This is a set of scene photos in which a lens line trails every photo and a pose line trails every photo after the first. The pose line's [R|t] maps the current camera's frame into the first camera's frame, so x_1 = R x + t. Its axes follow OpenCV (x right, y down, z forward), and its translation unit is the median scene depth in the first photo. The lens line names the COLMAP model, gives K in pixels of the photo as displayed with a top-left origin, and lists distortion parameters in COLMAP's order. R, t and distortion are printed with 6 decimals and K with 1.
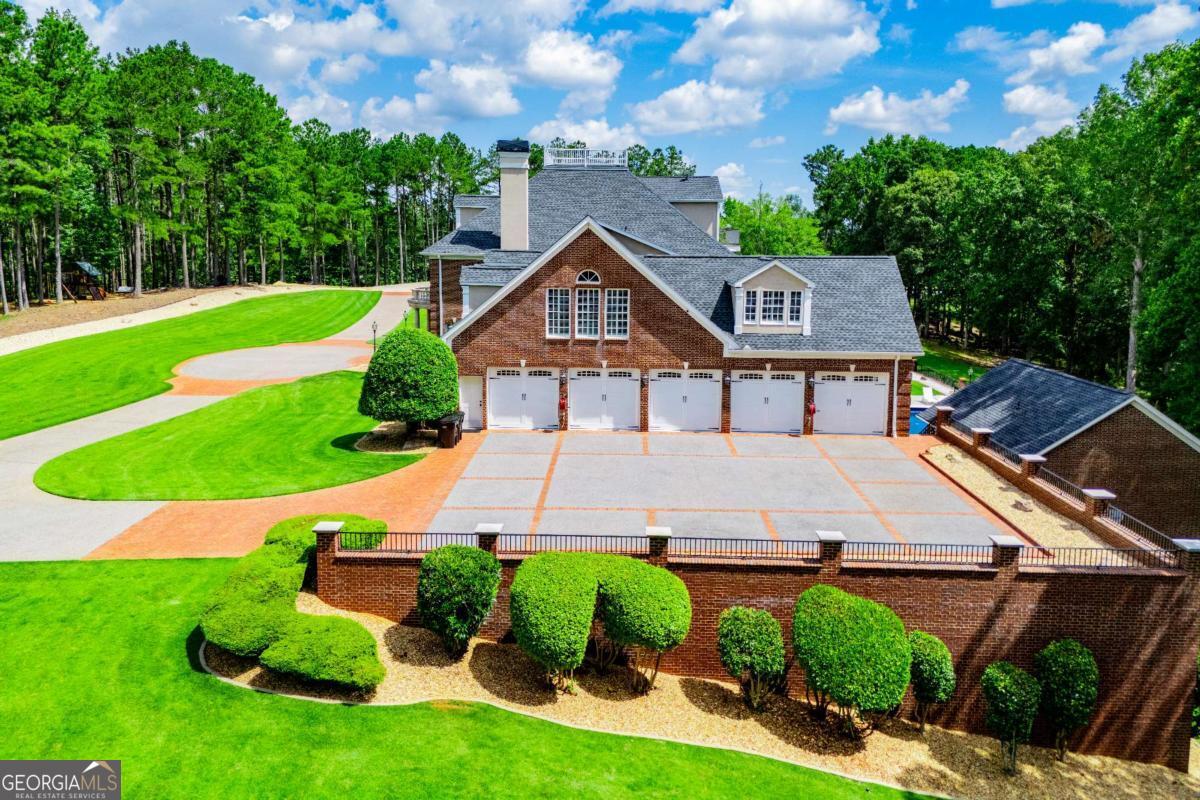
lens RADIAL K [[884.6, 0, 602.0], [0, 884.6, 353.5], [0, 0, 1]] dist [0.074280, -0.086973]
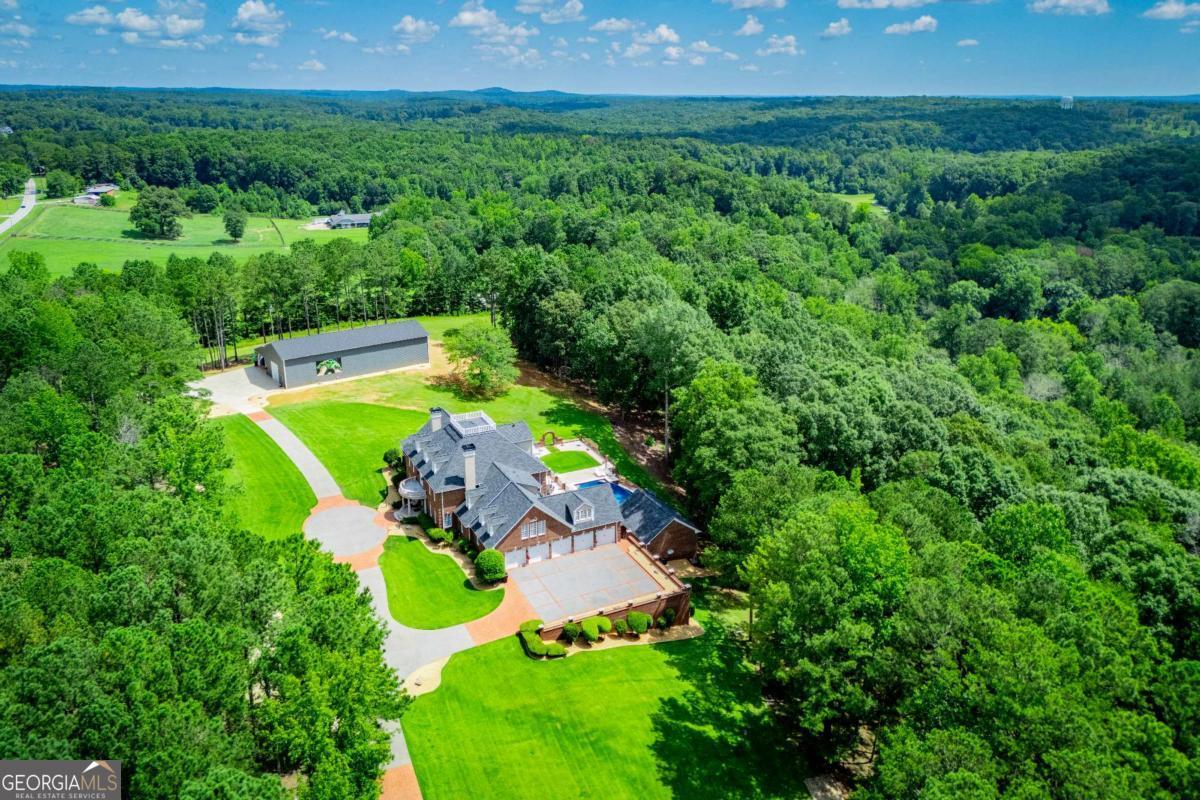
lens RADIAL K [[884.6, 0, 602.0], [0, 884.6, 353.5], [0, 0, 1]] dist [0.074280, -0.086973]
pose [[0.885264, -0.139322, 0.443731, -1.492243], [0.065457, 0.981904, 0.177706, -1.610094], [-0.460460, -0.128271, 0.878364, -2.476063]]
